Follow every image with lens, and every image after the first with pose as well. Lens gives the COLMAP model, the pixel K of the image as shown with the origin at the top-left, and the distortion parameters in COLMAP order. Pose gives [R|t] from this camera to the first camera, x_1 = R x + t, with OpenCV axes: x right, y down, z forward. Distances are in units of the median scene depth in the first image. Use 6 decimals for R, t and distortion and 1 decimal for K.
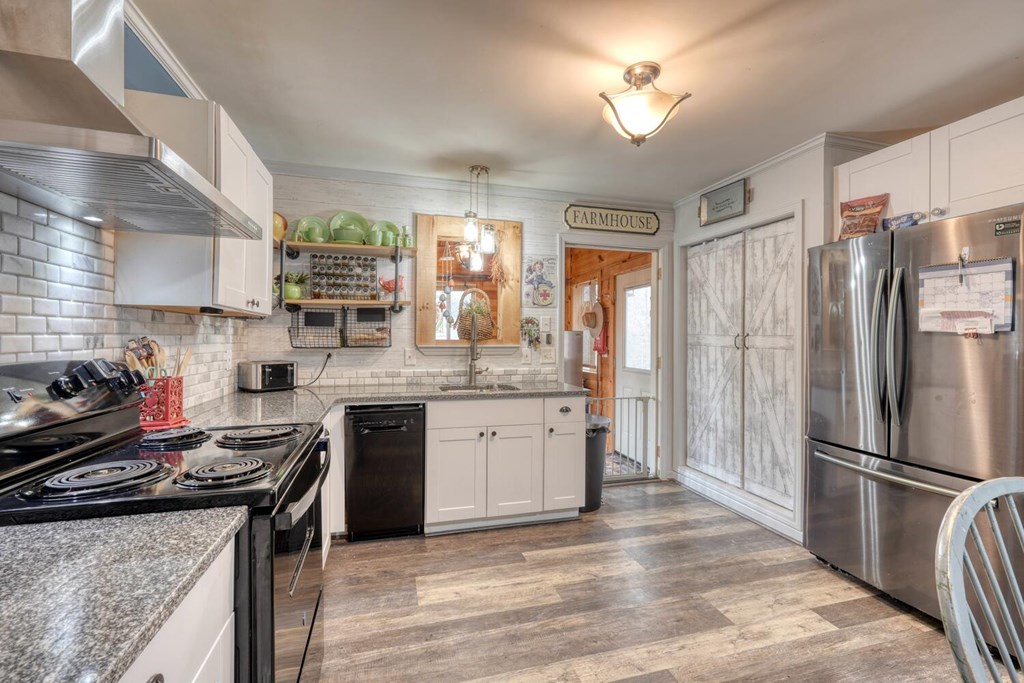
lens RADIAL K [[434.7, 0, 511.3], [0, 434.7, 338.8], [0, 0, 1]] dist [0.000299, 0.000609]
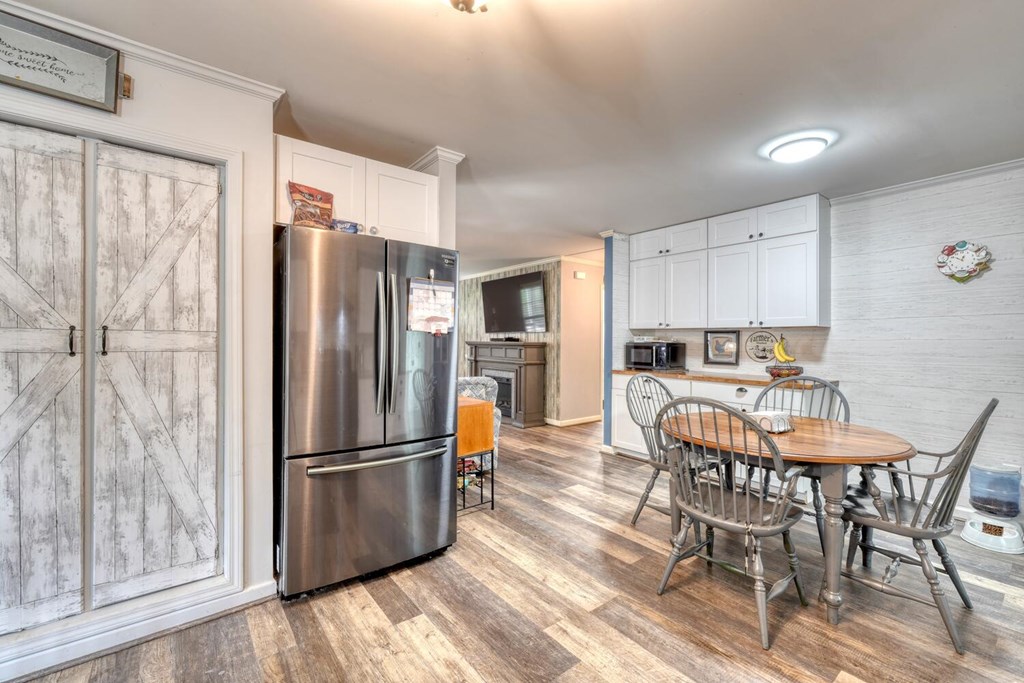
lens RADIAL K [[434.7, 0, 511.3], [0, 434.7, 338.8], [0, 0, 1]] dist [0.000299, 0.000609]
pose [[-0.376326, -0.009665, 0.926437, -0.185696], [-0.005856, 0.999950, 0.008053, -0.003903], [-0.926469, -0.002395, -0.376364, 0.763936]]
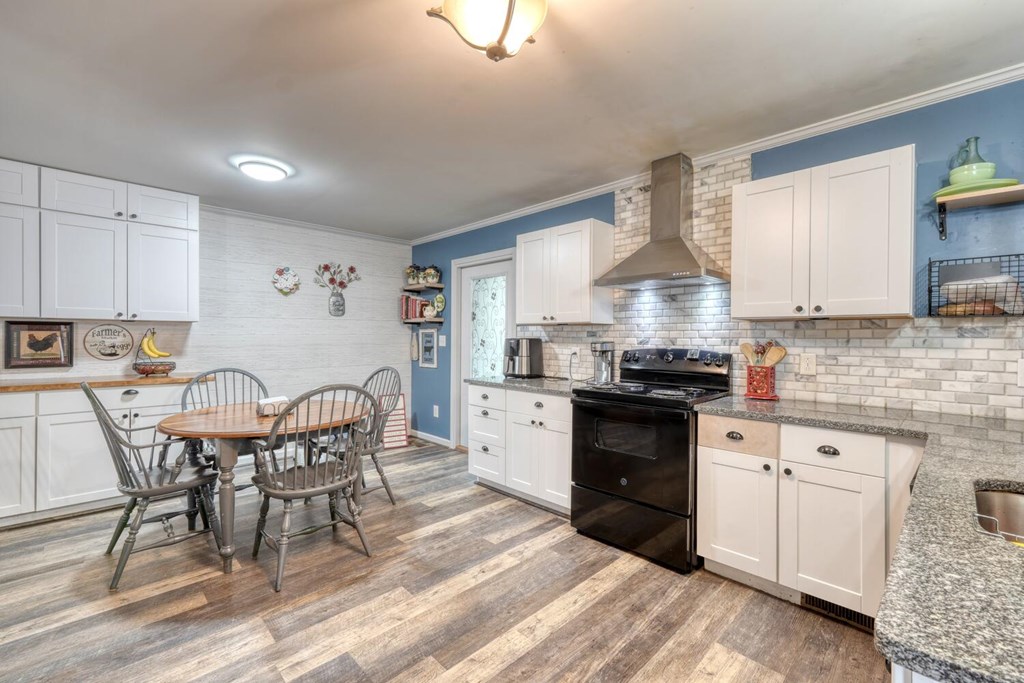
lens RADIAL K [[434.7, 0, 511.3], [0, 434.7, 338.8], [0, 0, 1]] dist [0.000299, 0.000609]
pose [[-0.876844, -0.011931, -0.480628, 0.398188], [-0.014144, 0.999899, 0.000983, 0.001718], [0.480568, 0.007661, -0.876924, 1.074697]]
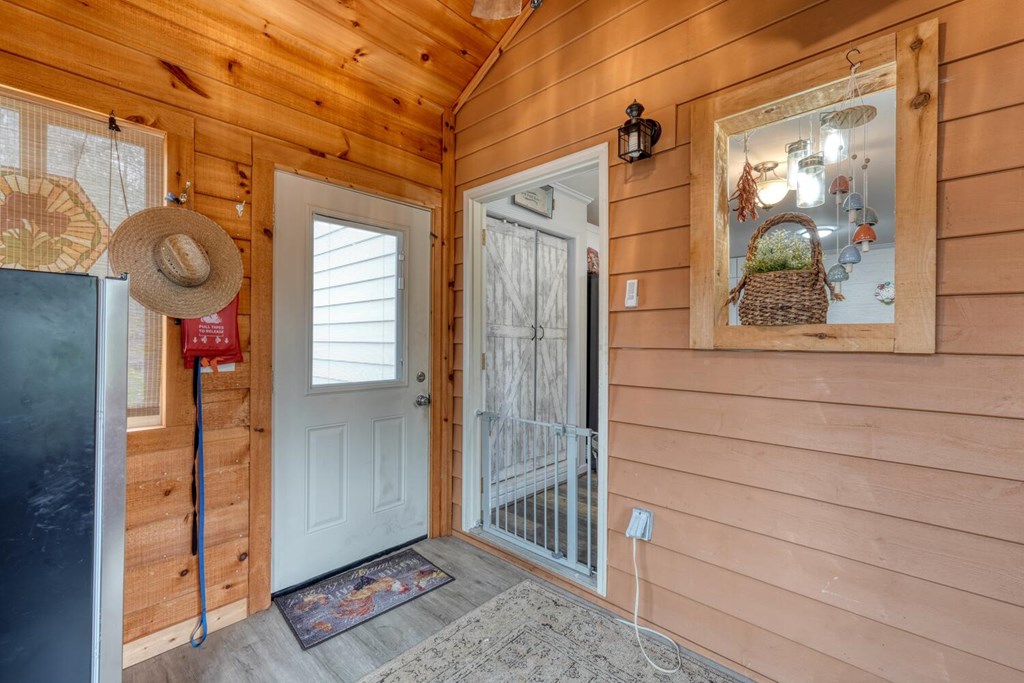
lens RADIAL K [[434.7, 0, 511.3], [0, 434.7, 338.8], [0, 0, 1]] dist [0.000299, 0.000609]
pose [[-0.521683, -0.005287, 0.853123, -0.380683], [-0.008034, 0.999967, 0.001284, 0.021742], [-0.853101, -0.006184, -0.521709, 1.729383]]
